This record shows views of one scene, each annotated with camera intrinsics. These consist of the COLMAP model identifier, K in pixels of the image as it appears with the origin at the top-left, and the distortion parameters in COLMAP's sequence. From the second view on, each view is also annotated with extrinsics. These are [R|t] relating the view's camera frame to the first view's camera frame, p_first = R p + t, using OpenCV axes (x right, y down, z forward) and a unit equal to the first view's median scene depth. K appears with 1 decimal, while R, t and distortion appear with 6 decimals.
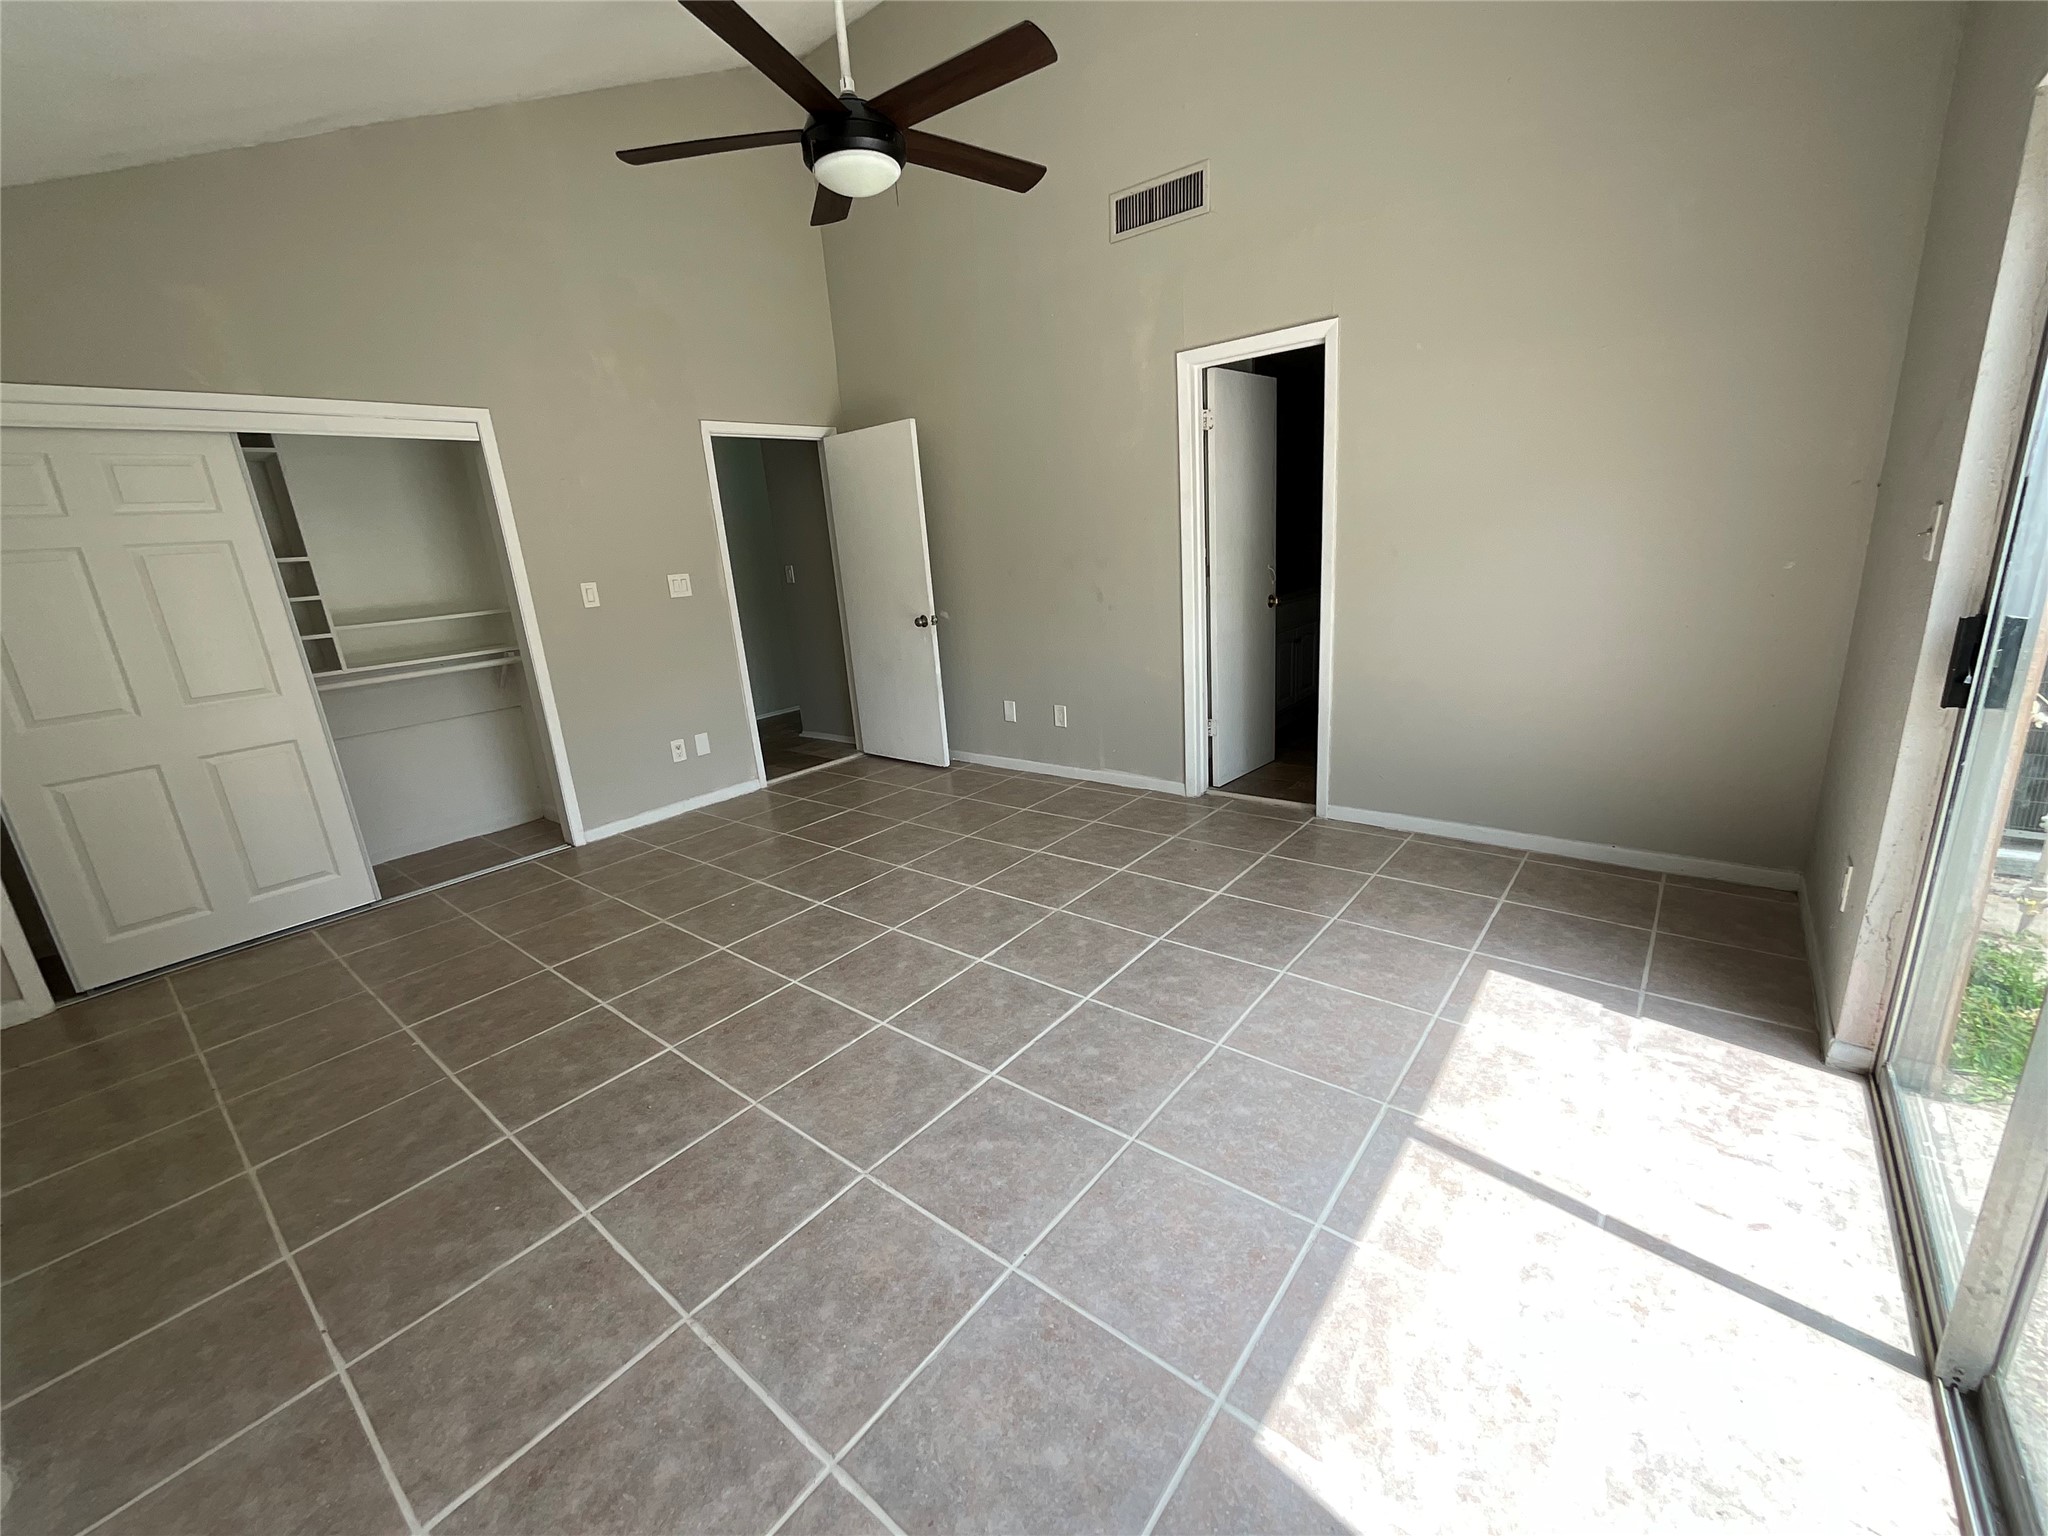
lens RADIAL K [[825.7, 0, 1022.3], [0, 825.7, 767.0], [0, 0, 1]] dist [-0.000475, 0.000861]
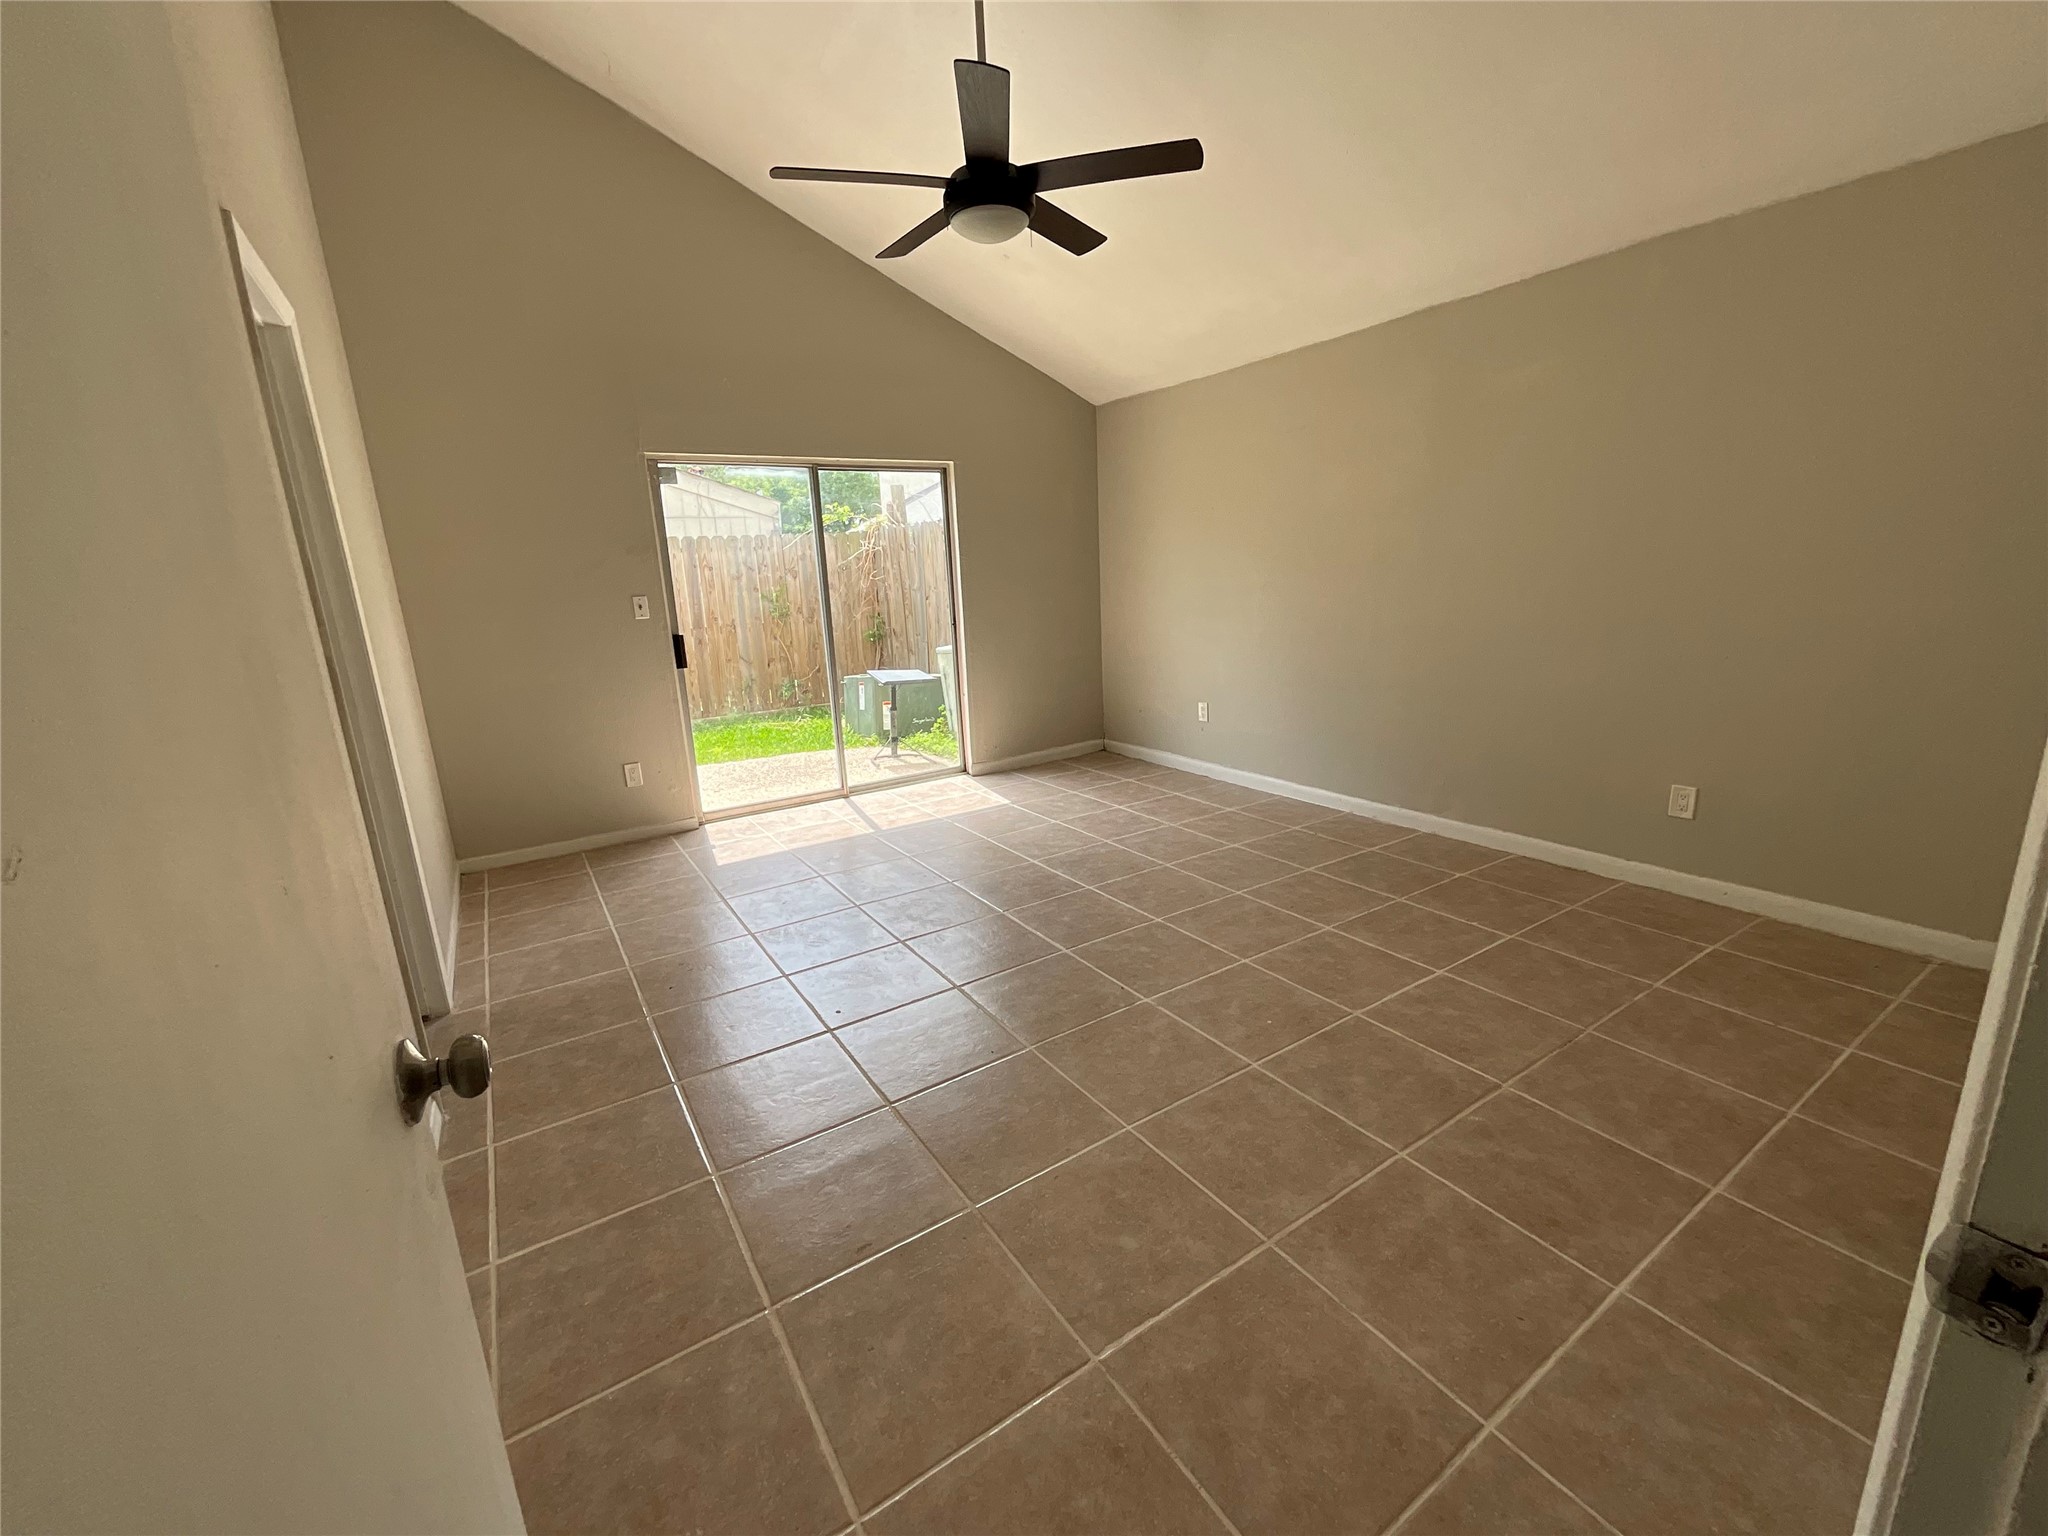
lens RADIAL K [[825.7, 0, 1025.1], [0, 825.7, 768.0], [0, 0, 1]] dist [-0.000475, 0.000861]
pose [[-0.944380, 0.042506, 0.326098, -0.504064], [0.193685, 0.873271, 0.447084, -0.496779], [-0.265768, 0.485377, -0.832932, 1.980890]]
